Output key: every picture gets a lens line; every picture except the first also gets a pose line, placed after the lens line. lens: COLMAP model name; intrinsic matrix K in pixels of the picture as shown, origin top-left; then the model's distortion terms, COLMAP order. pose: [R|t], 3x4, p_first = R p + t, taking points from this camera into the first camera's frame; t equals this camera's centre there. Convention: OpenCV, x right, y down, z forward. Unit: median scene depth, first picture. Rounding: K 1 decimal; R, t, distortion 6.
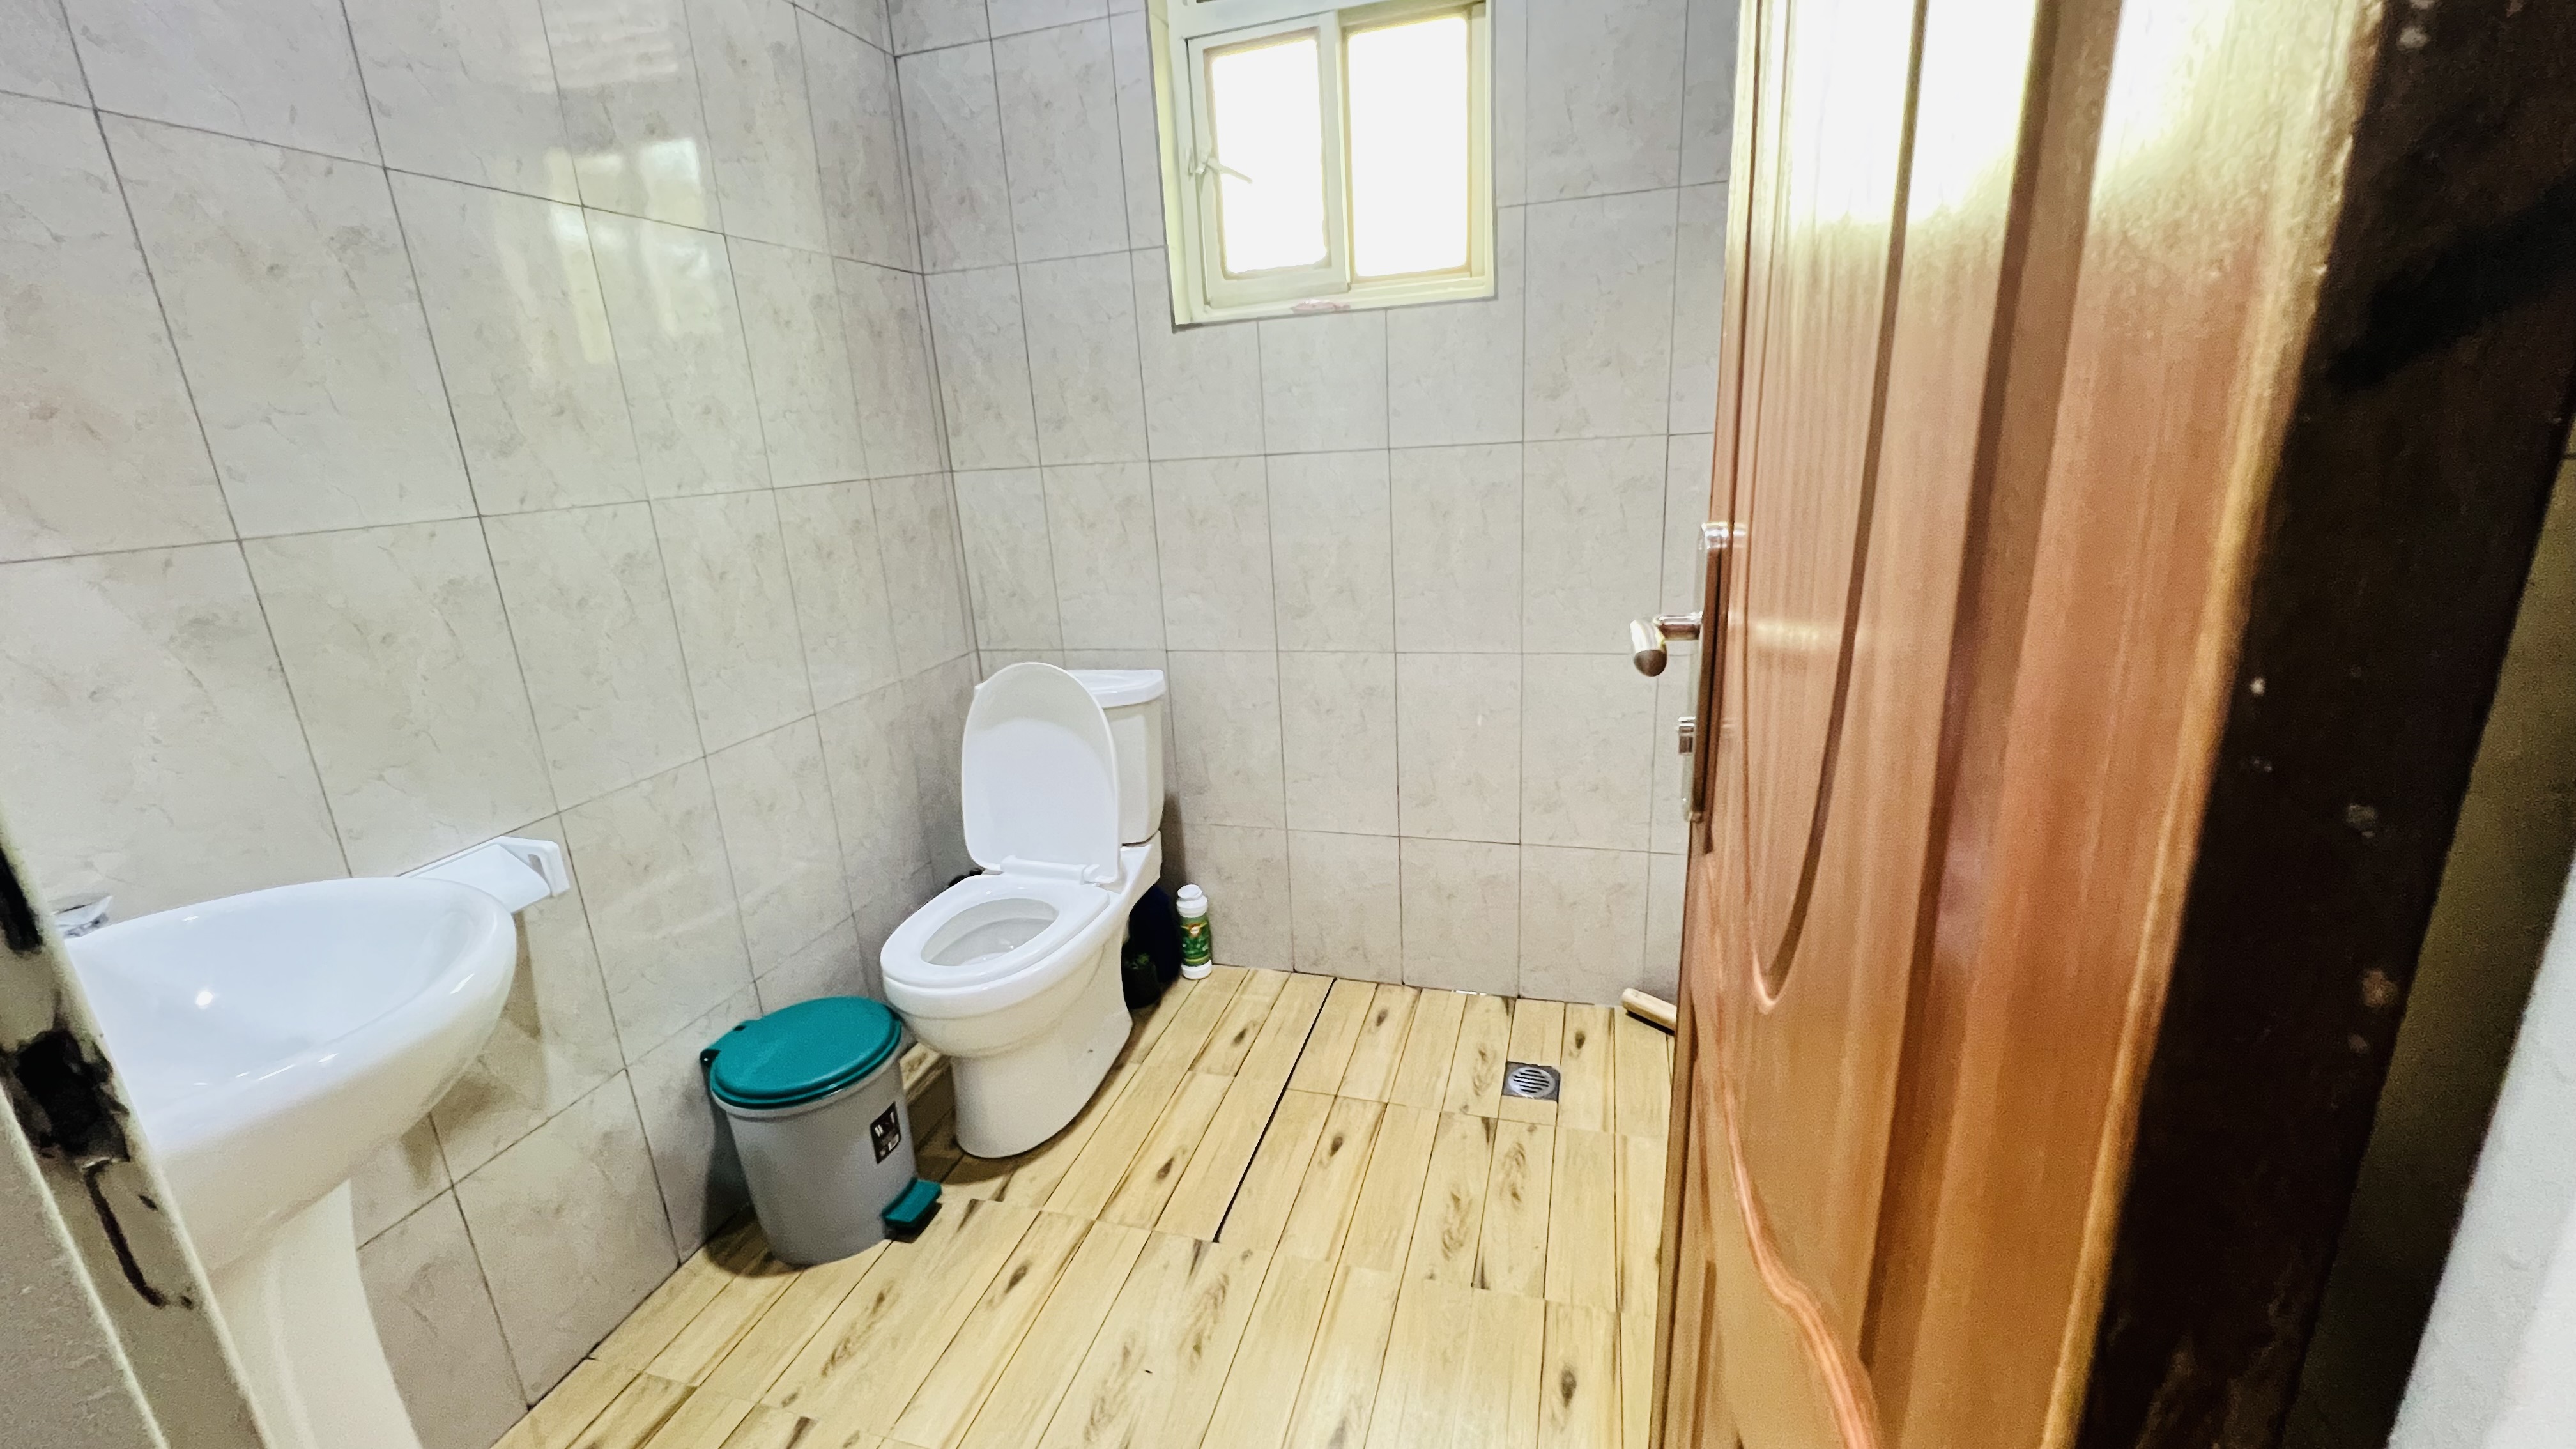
lens RADIAL K [[1015.7, 0, 1285.0], [0, 1015.7, 716.7], [0, 0, 1]] dist [-0.000963, 0.000039]
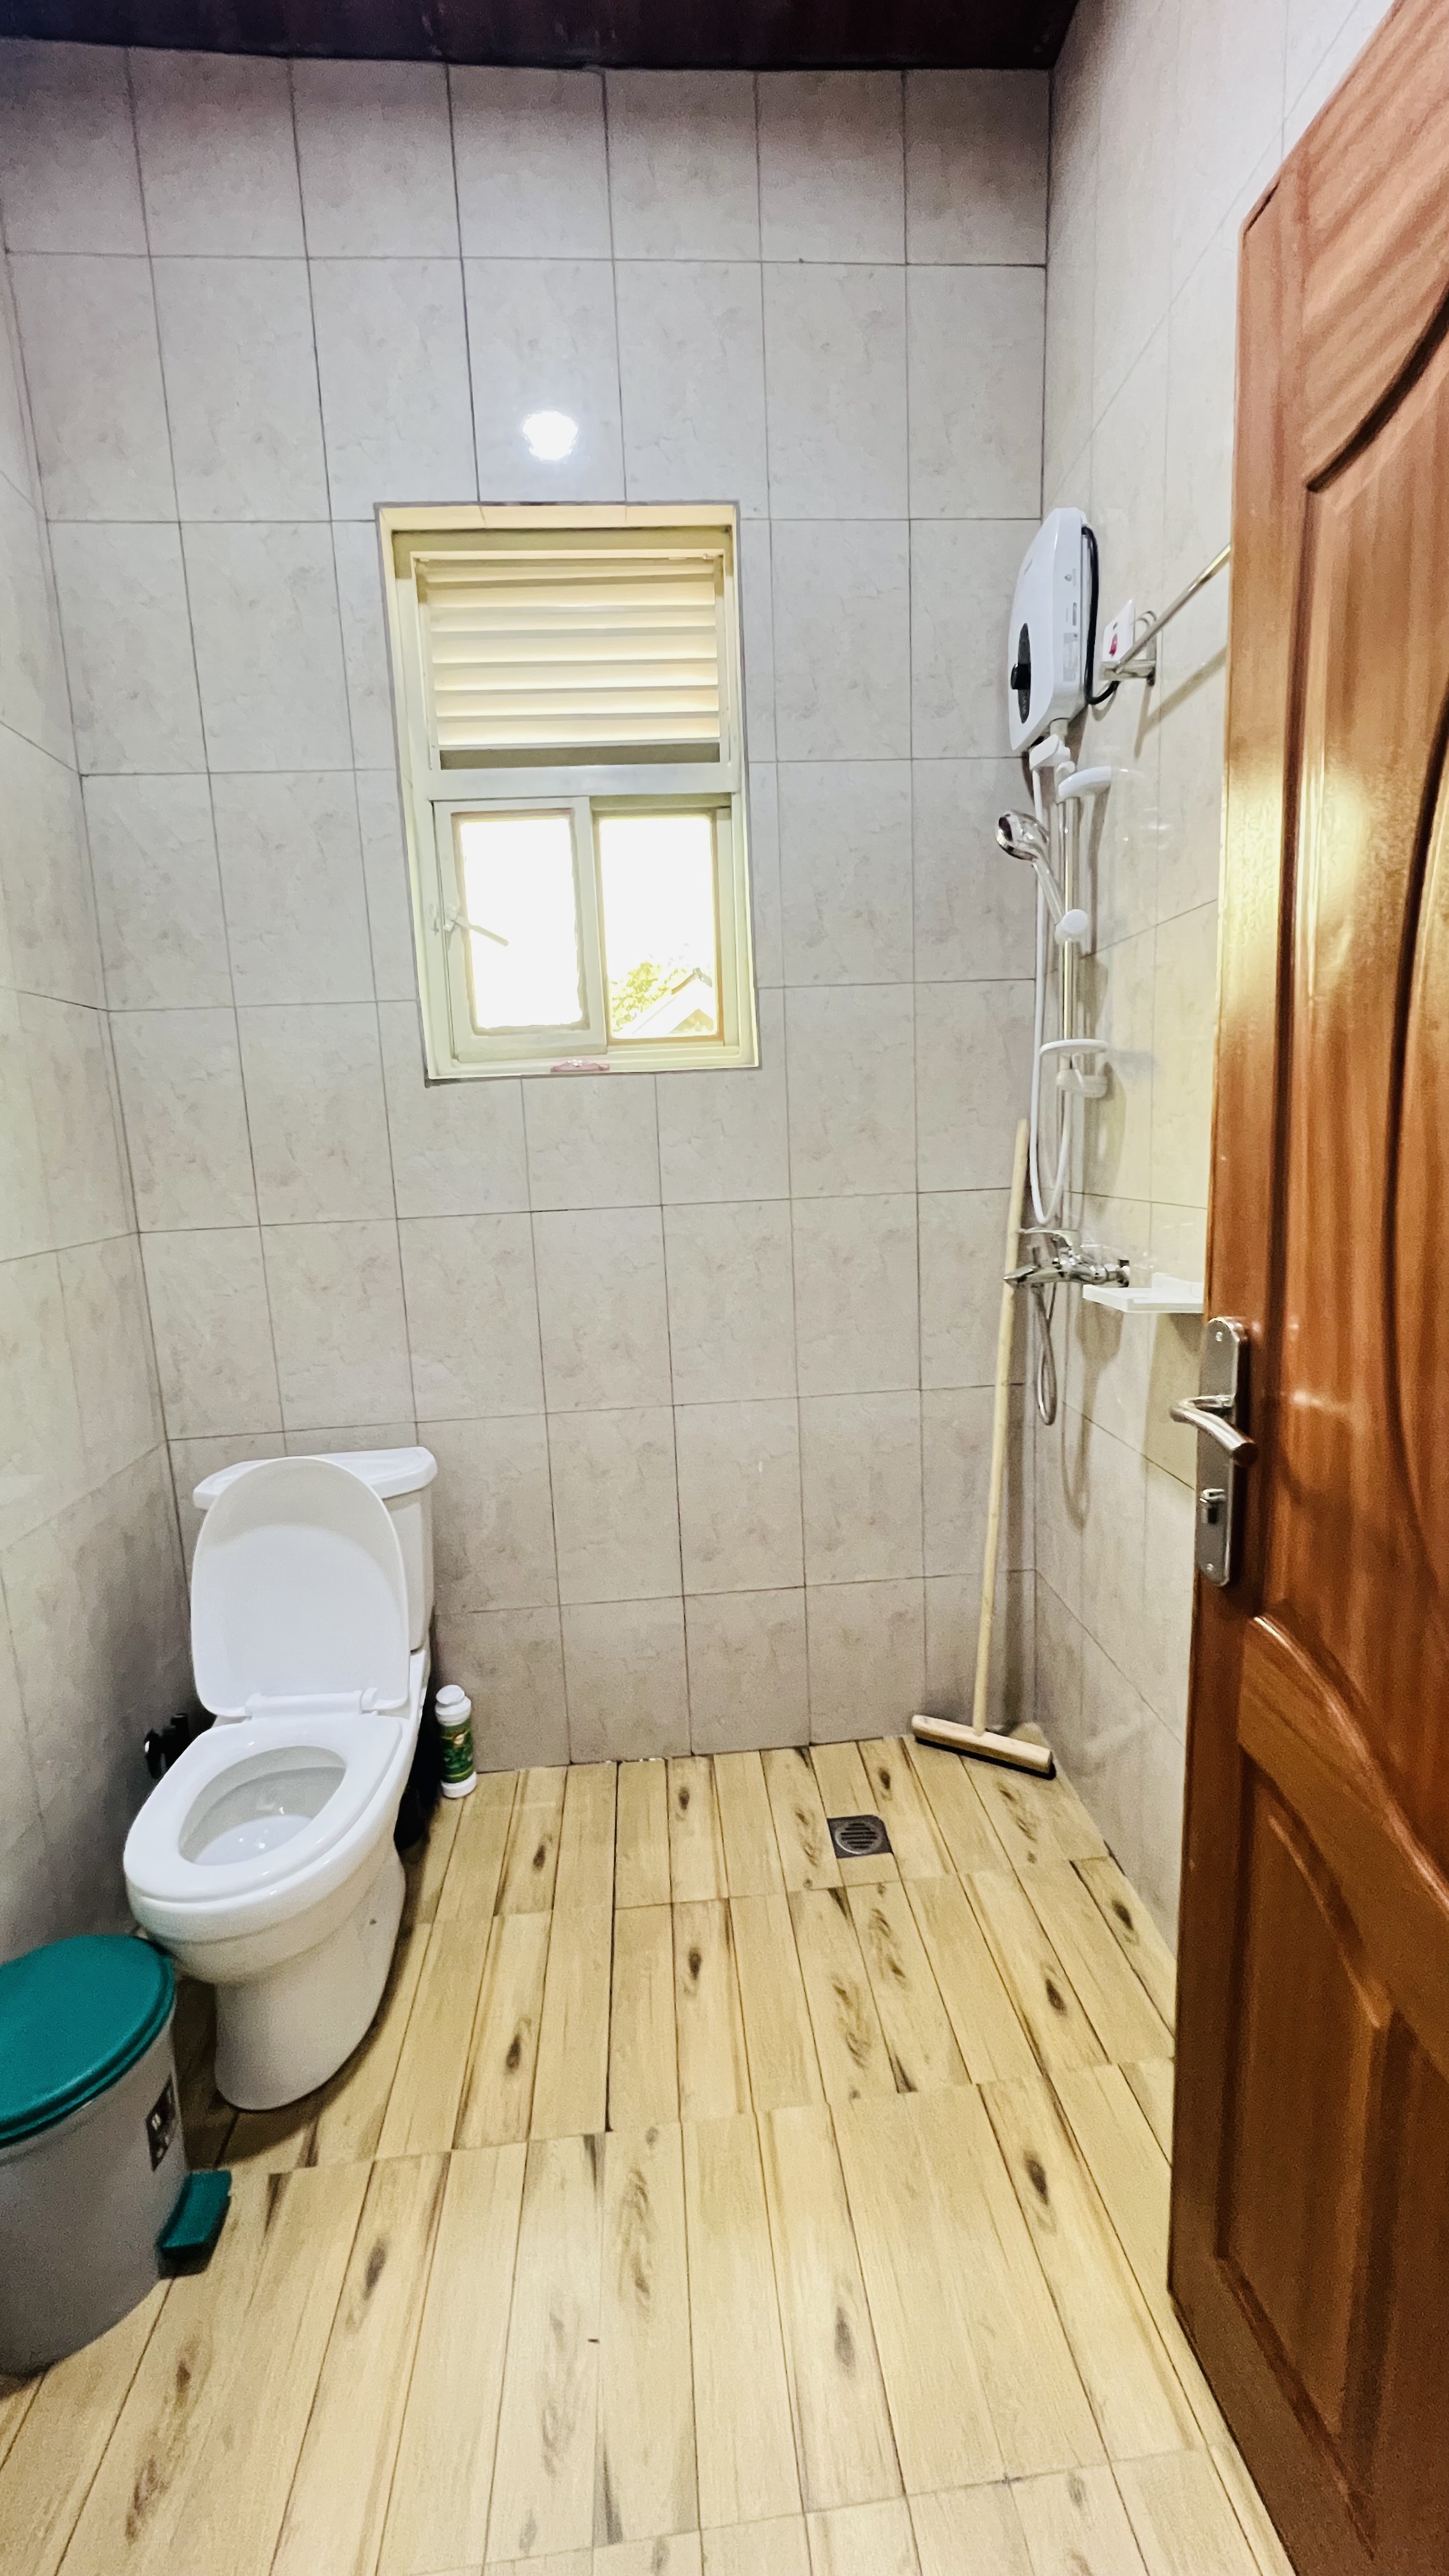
lens RADIAL K [[1015.7, 0, 720.7], [0, 1015.7, 1284.2], [0, 0, 1]] dist [-0.000963, 0.000039]
pose [[0.932059, -0.041240, 0.359952, -0.205542], [0.091758, 0.987980, -0.124405, -0.055321], [-0.350495, 0.148981, 0.924639, 0.059949]]
